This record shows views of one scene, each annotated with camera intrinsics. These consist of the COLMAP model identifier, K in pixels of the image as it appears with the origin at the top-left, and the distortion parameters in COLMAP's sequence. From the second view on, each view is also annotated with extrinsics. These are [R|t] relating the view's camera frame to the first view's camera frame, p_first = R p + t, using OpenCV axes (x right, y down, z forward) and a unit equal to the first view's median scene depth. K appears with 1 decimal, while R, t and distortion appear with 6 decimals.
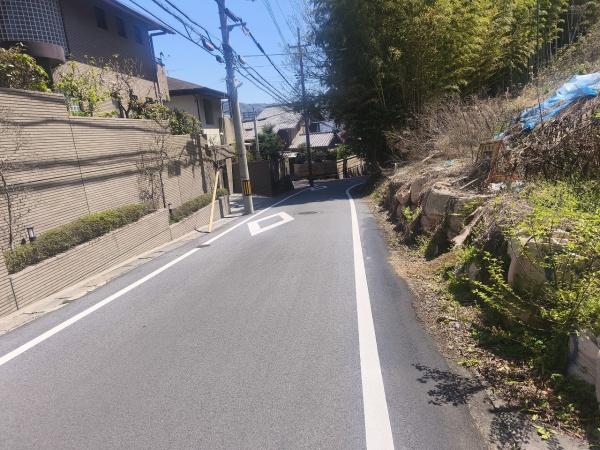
lens RADIAL K [[392.2, 0, 297.8], [0, 392.2, 229.5], [0, 0, 1]] dist [0.072932, -0.054780]
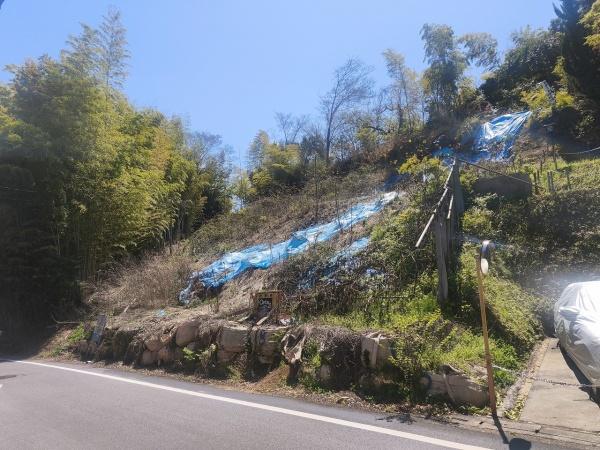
lens RADIAL K [[392.2, 0, 301.0], [0, 392.2, 223.5], [0, 0, 1]] dist [0.072932, -0.054780]
pose [[0.581131, 0.185220, 0.792452, -0.226900], [0.145080, 0.934579, -0.324830, 0.012761], [-0.800774, 0.303738, 0.516241, 0.023905]]
